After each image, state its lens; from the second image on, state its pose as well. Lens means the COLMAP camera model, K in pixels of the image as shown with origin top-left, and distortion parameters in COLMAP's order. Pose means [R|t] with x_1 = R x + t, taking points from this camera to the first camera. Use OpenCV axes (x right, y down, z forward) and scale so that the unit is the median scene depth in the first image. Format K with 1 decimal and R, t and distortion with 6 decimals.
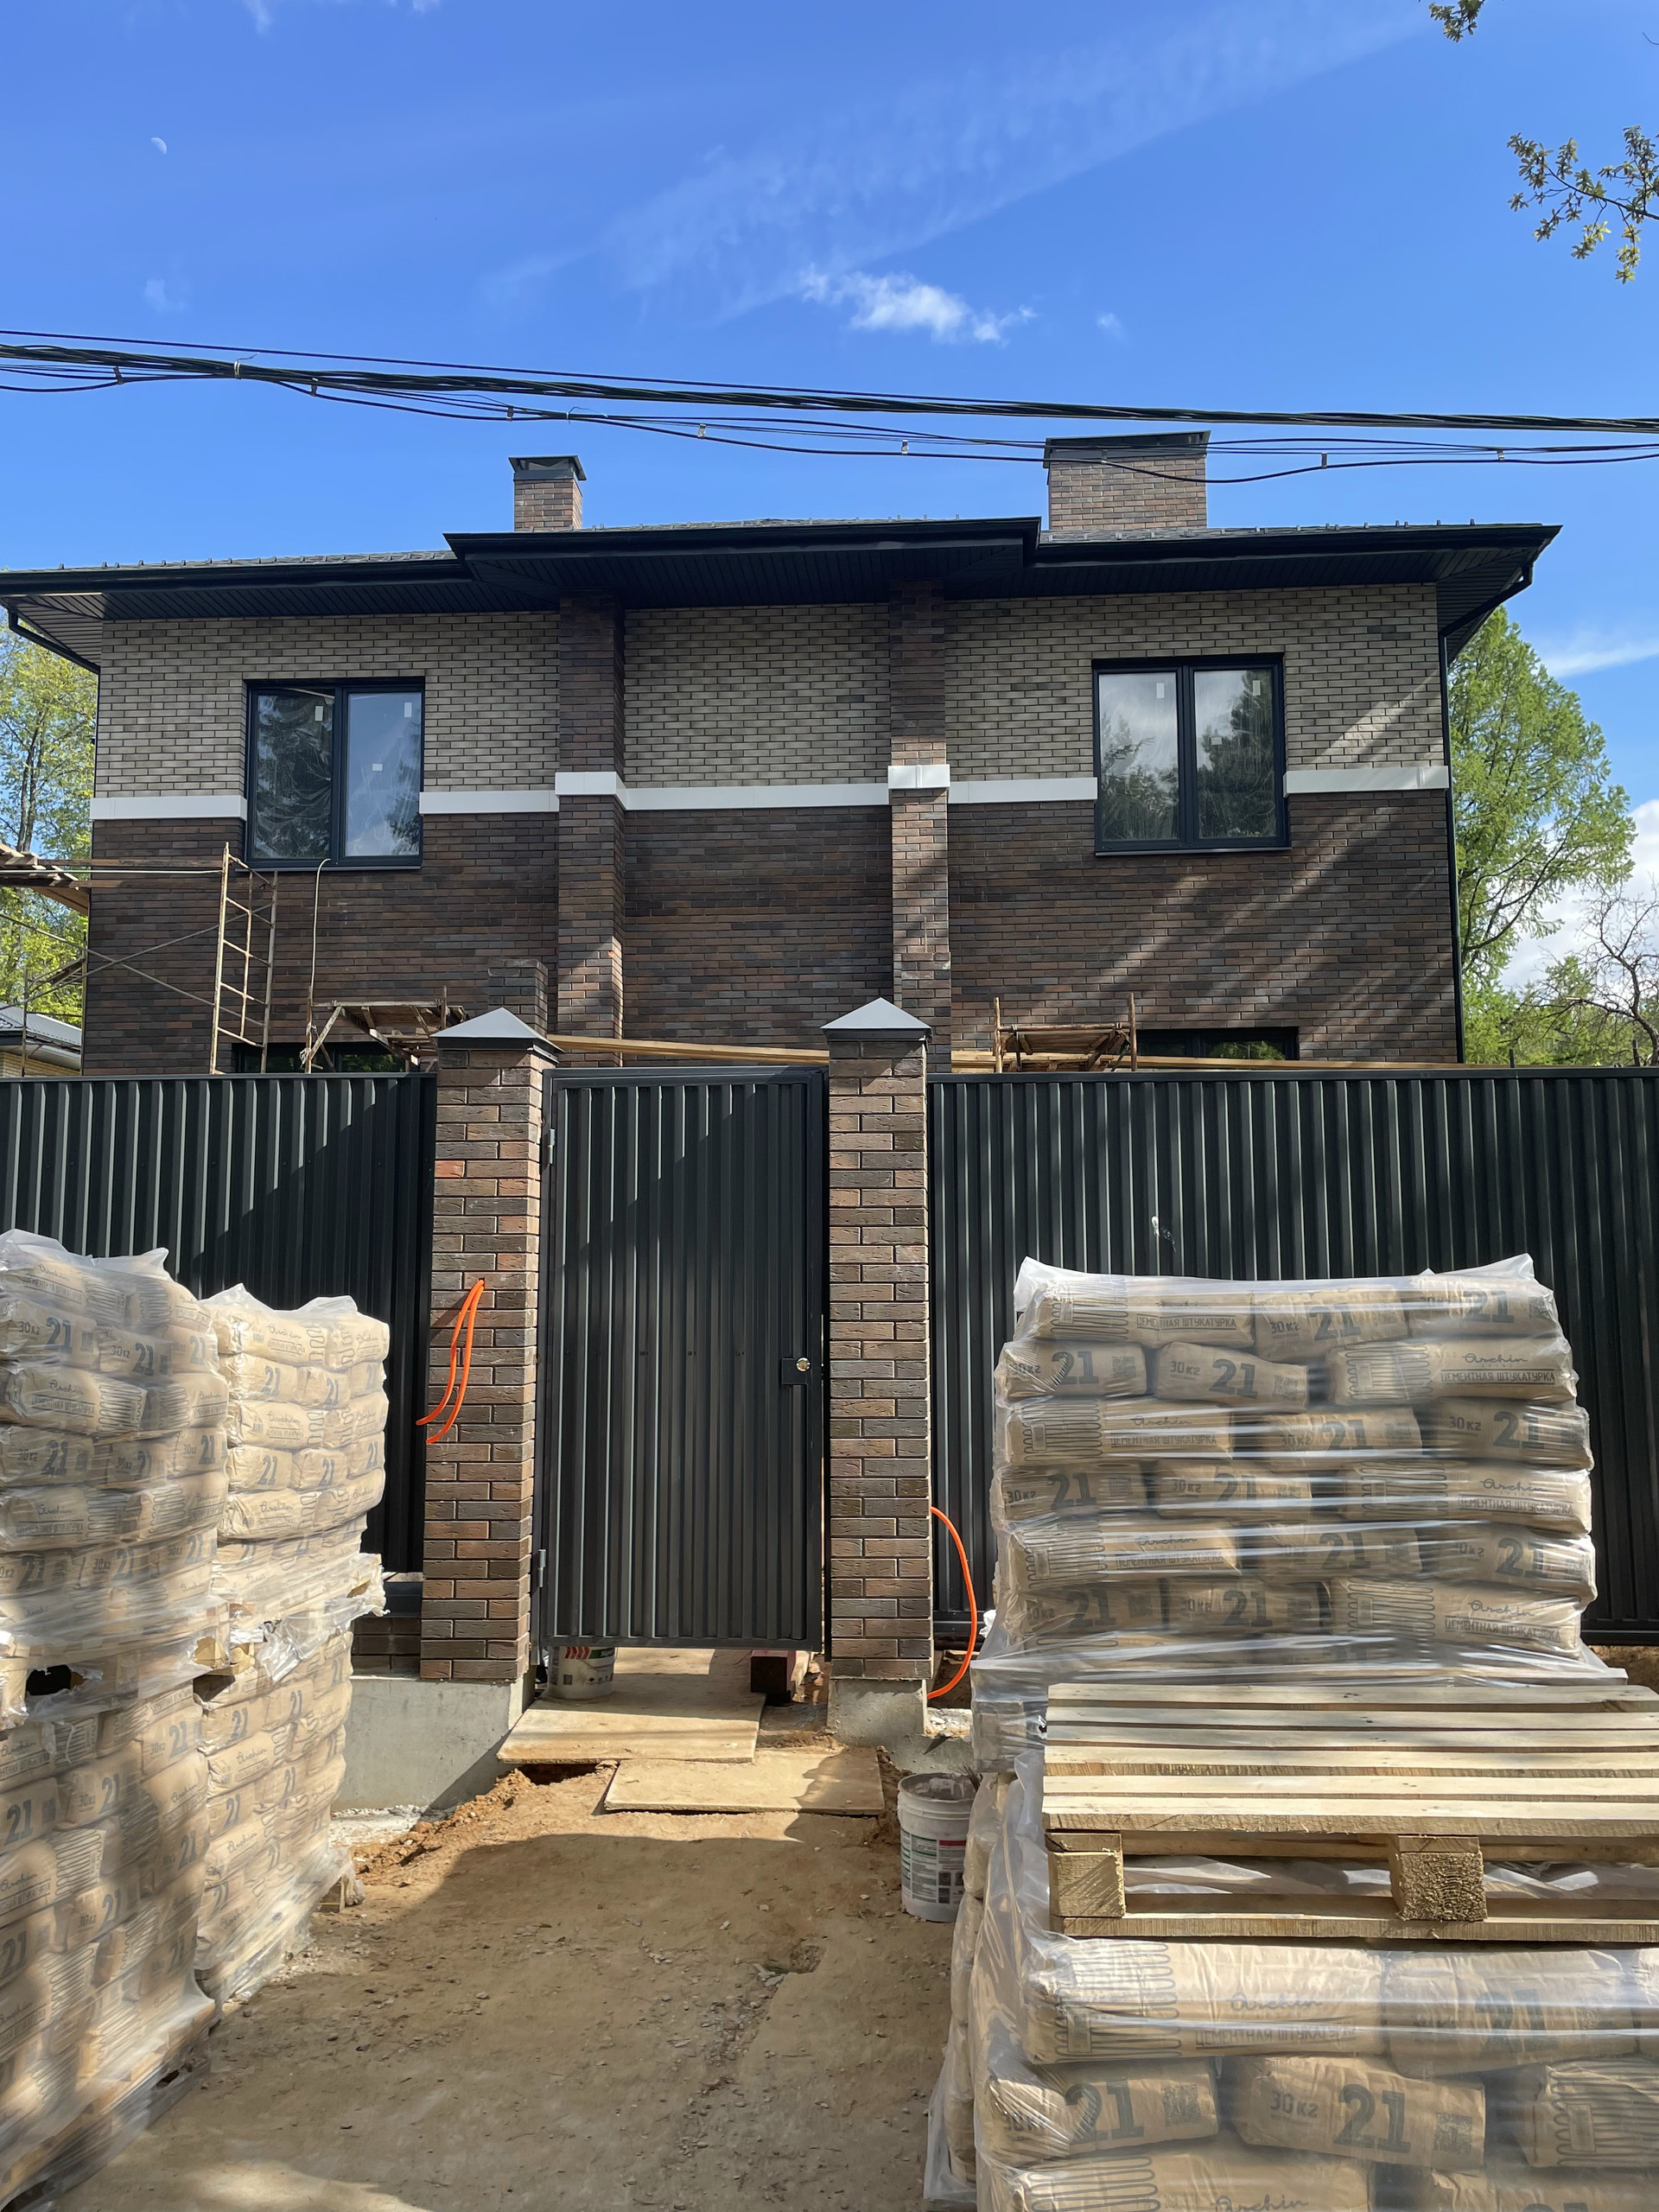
lens RADIAL K [[1684.3, 0, 831.8], [0, 1684.3, 1098.3], [0, 0, 1]] dist [0.089081, -0.111084]
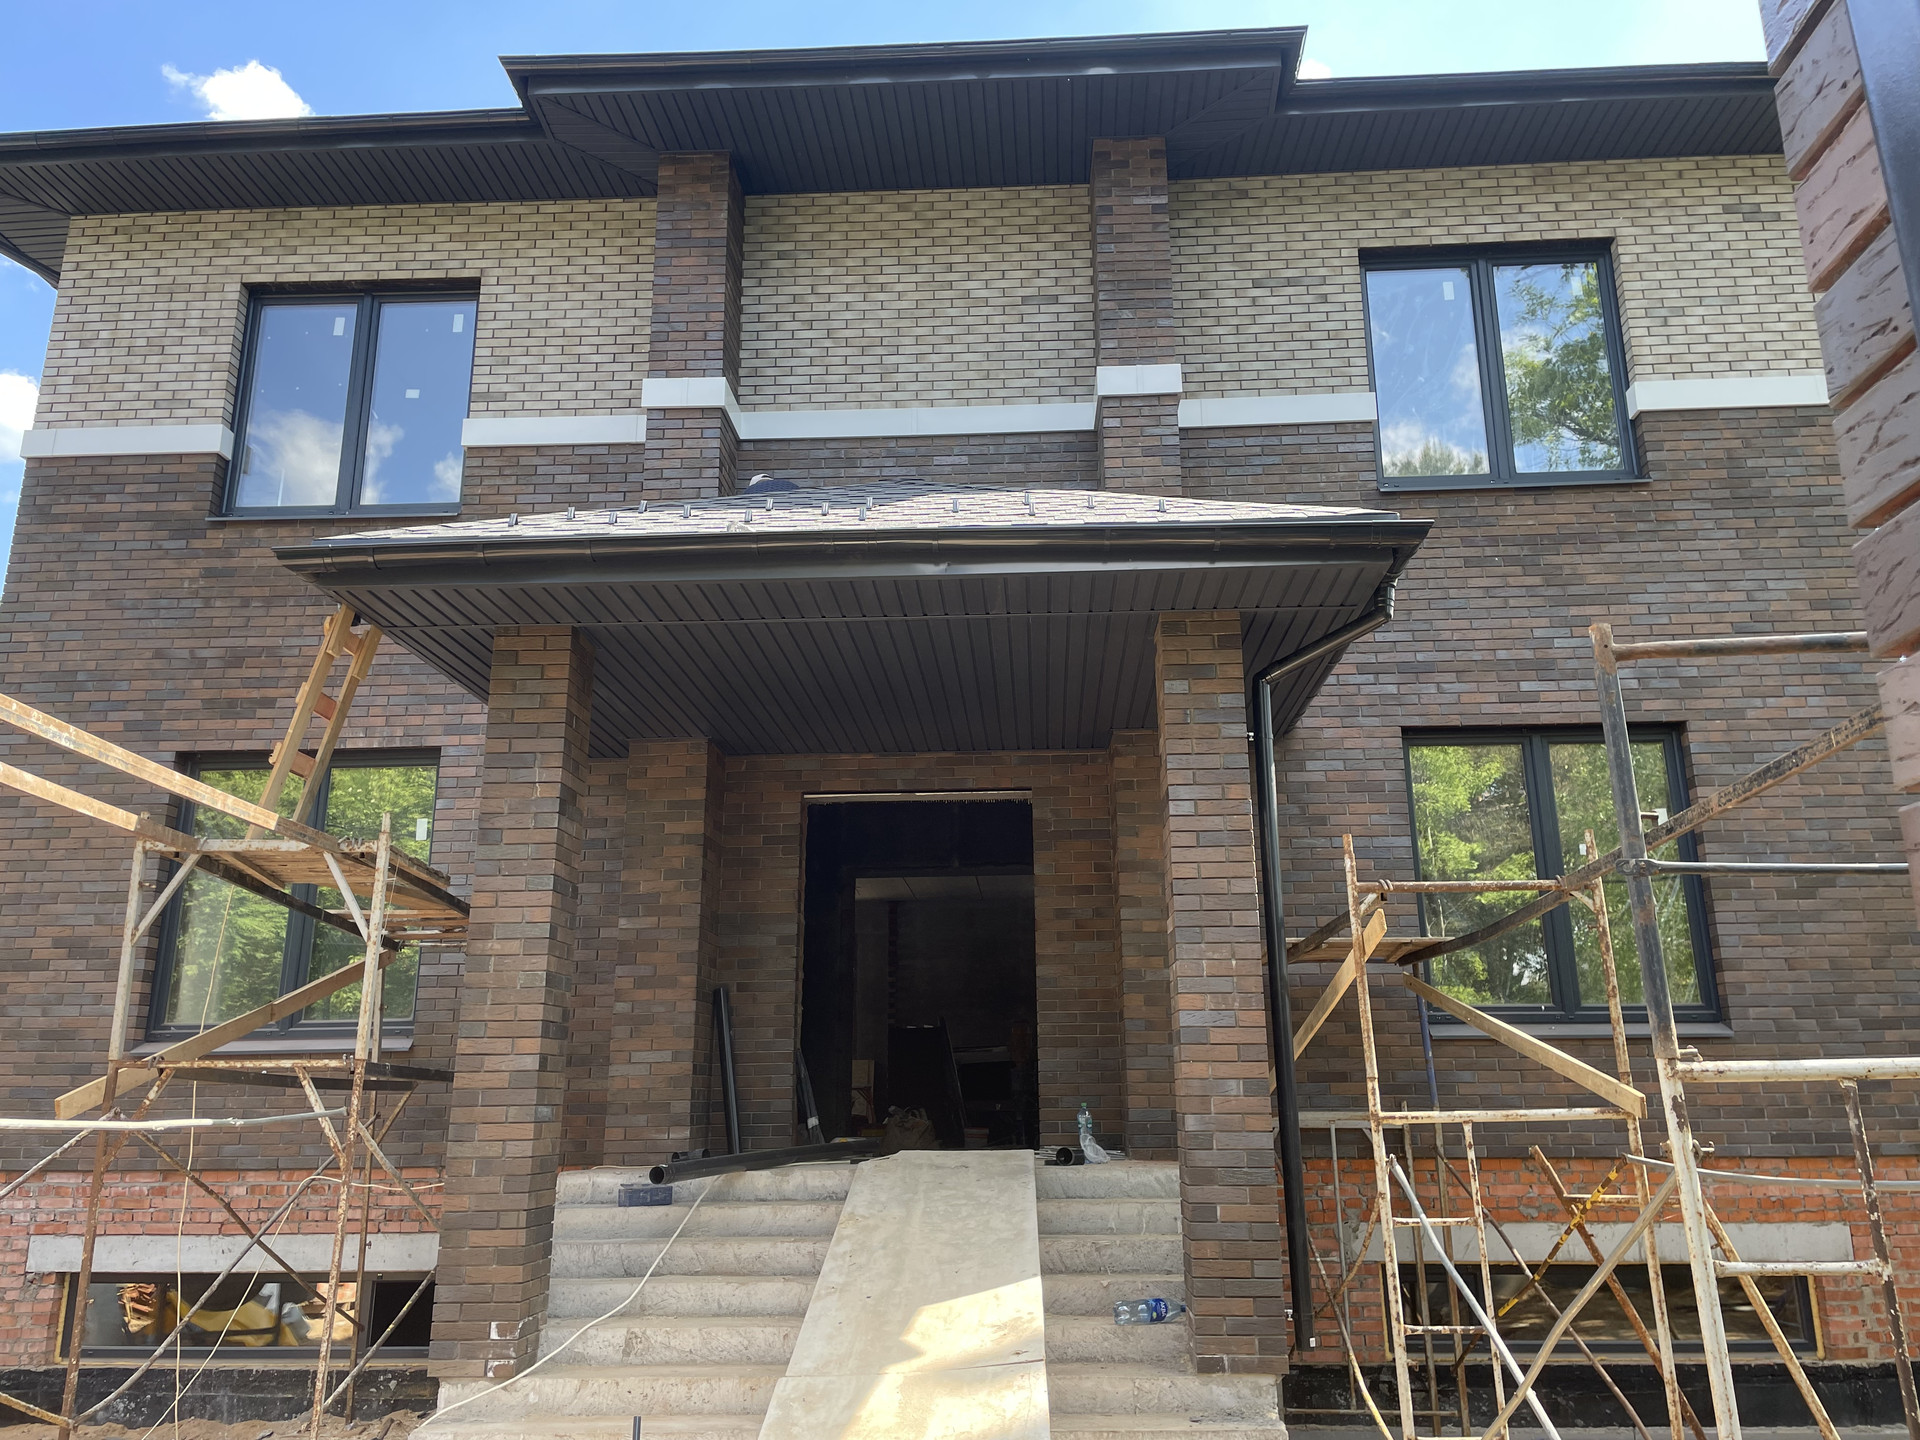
lens RADIAL K [[1461.9, 0, 969.8], [0, 1461.9, 690.7], [0, 0, 1]] dist [0.089081, -0.111084]
pose [[0.999945, 0.001564, 0.010330, -0.026960], [0.000079, 0.987577, -0.157137, 0.040205], [-0.010448, 0.157130, 0.987523, 0.377889]]
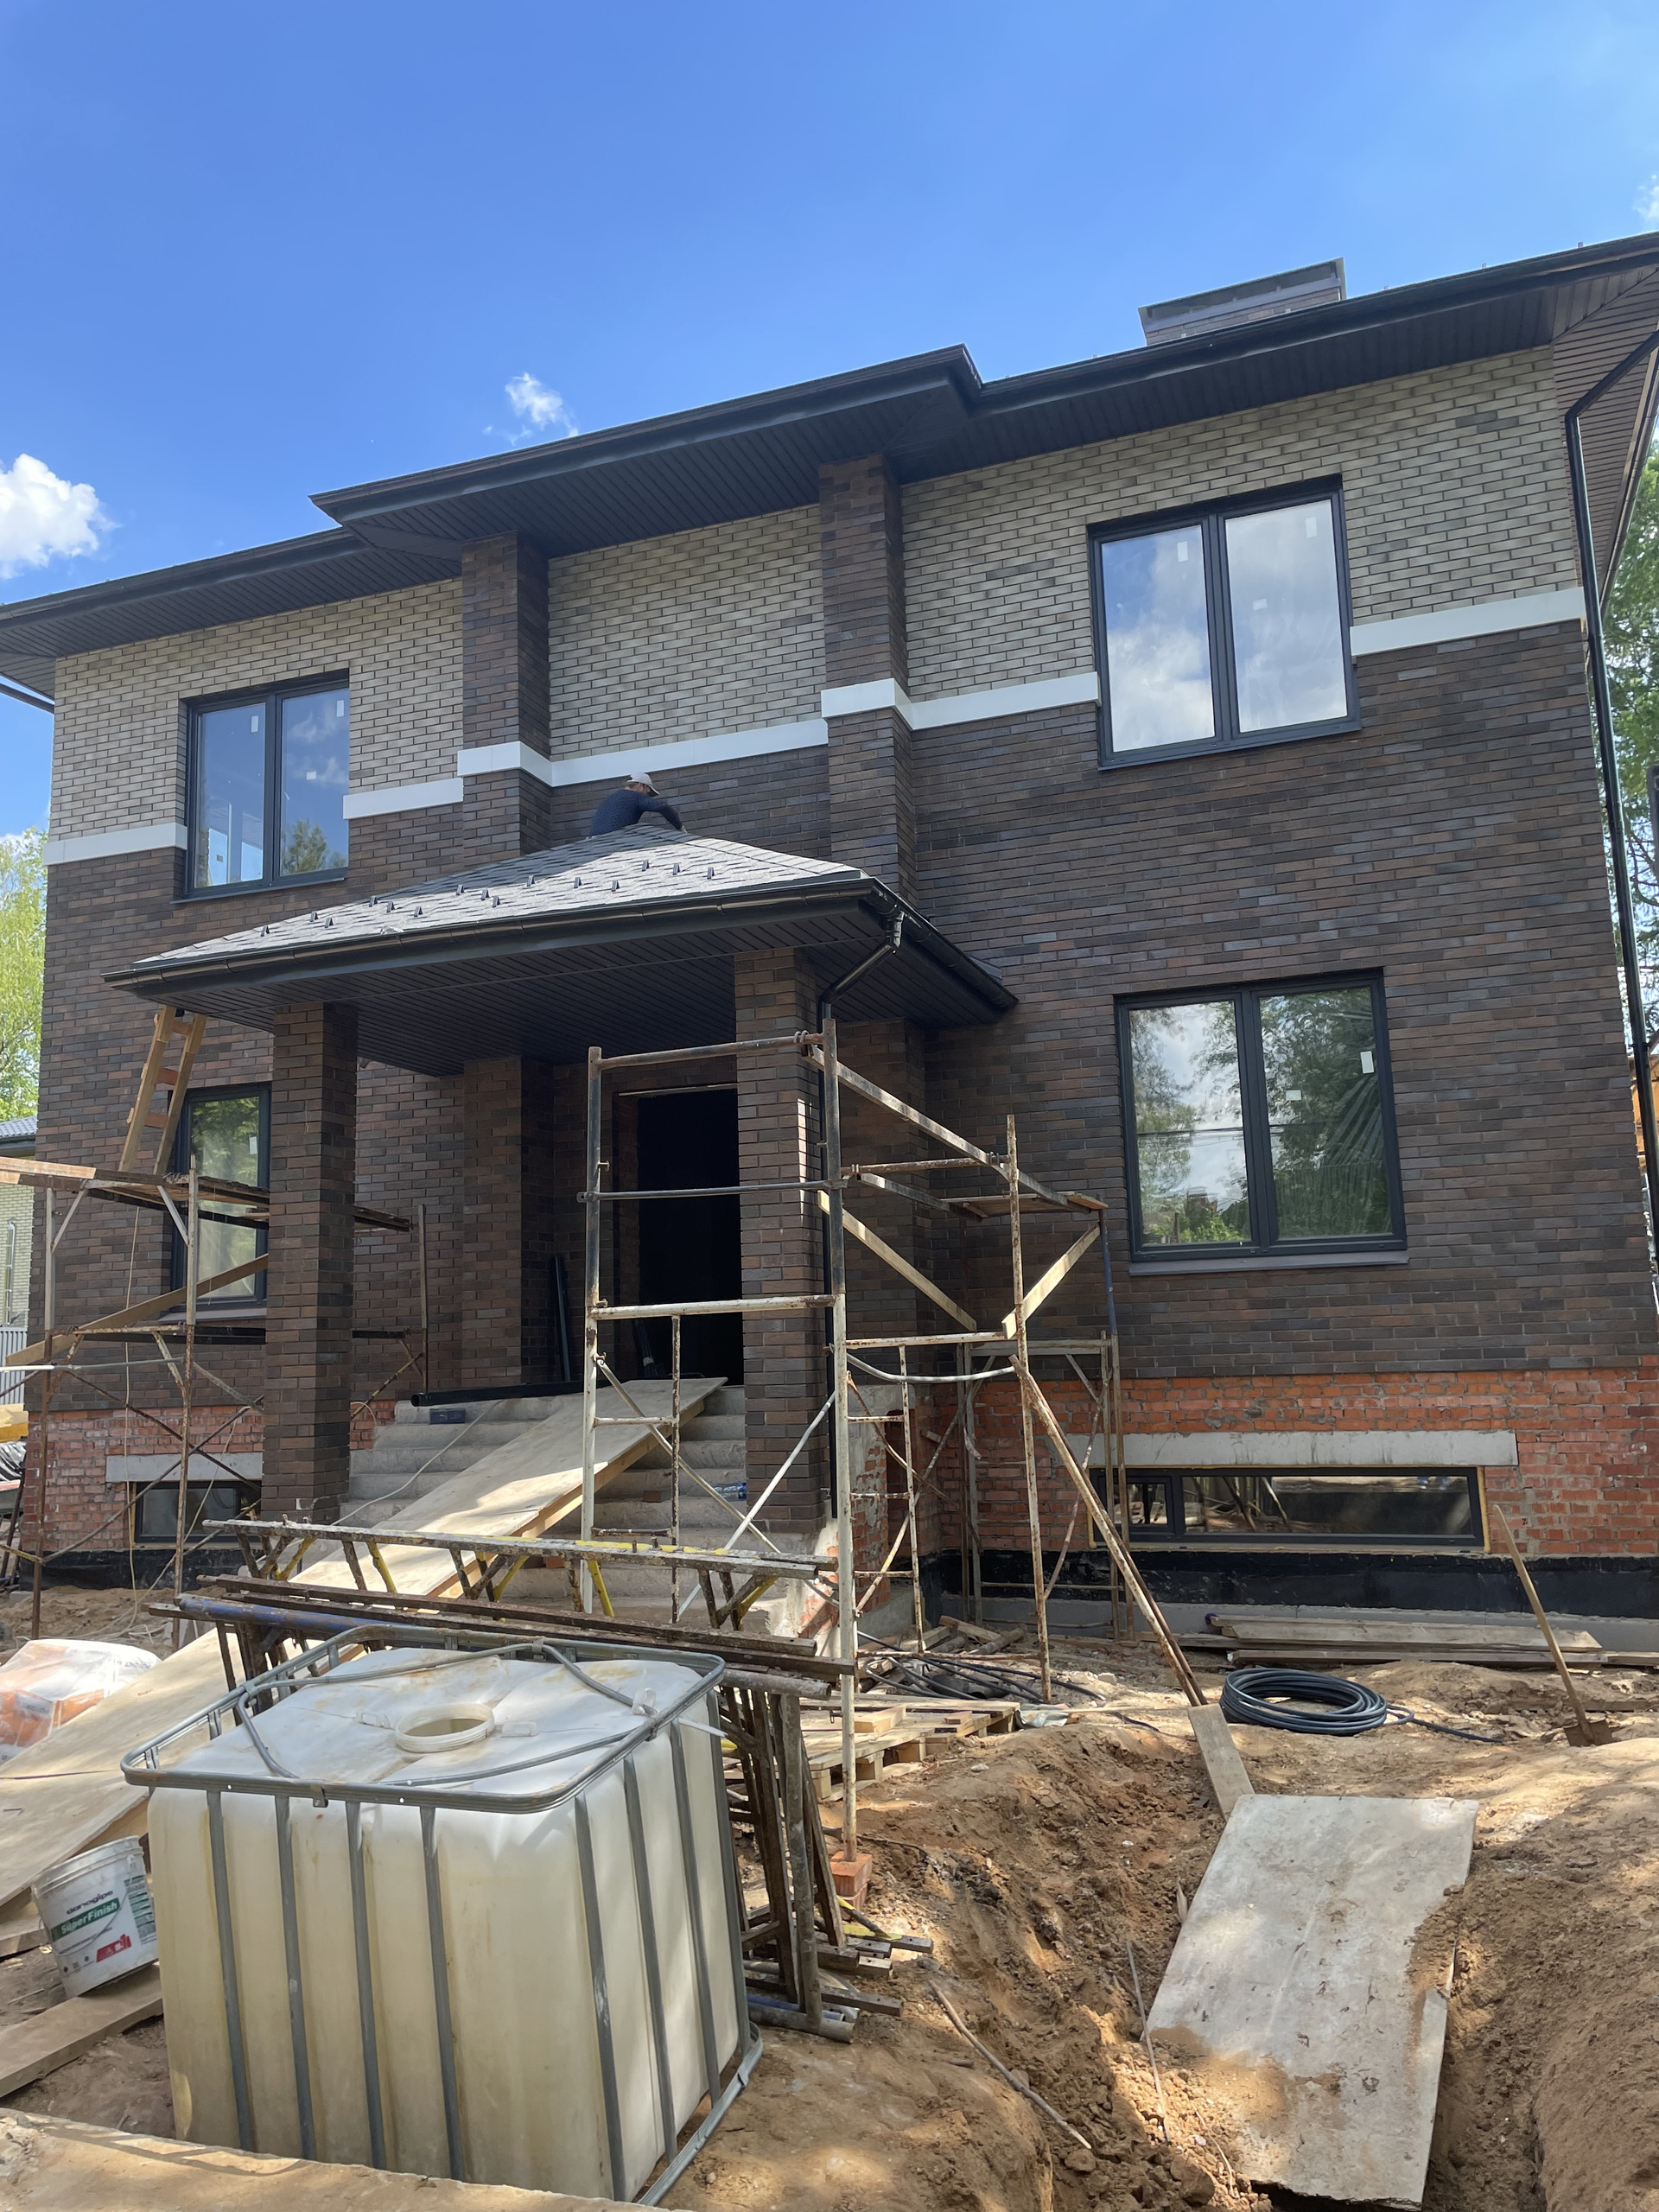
lens RADIAL K [[1684.3, 0, 791.3], [0, 1684.3, 1081.2], [0, 0, 1]] dist [0.089081, -0.111084]
pose [[0.957800, -0.069671, -0.278865, 0.222658], [0.057856, 0.997053, -0.050387, 0.027933], [0.281554, 0.032127, 0.959007, 0.217733]]
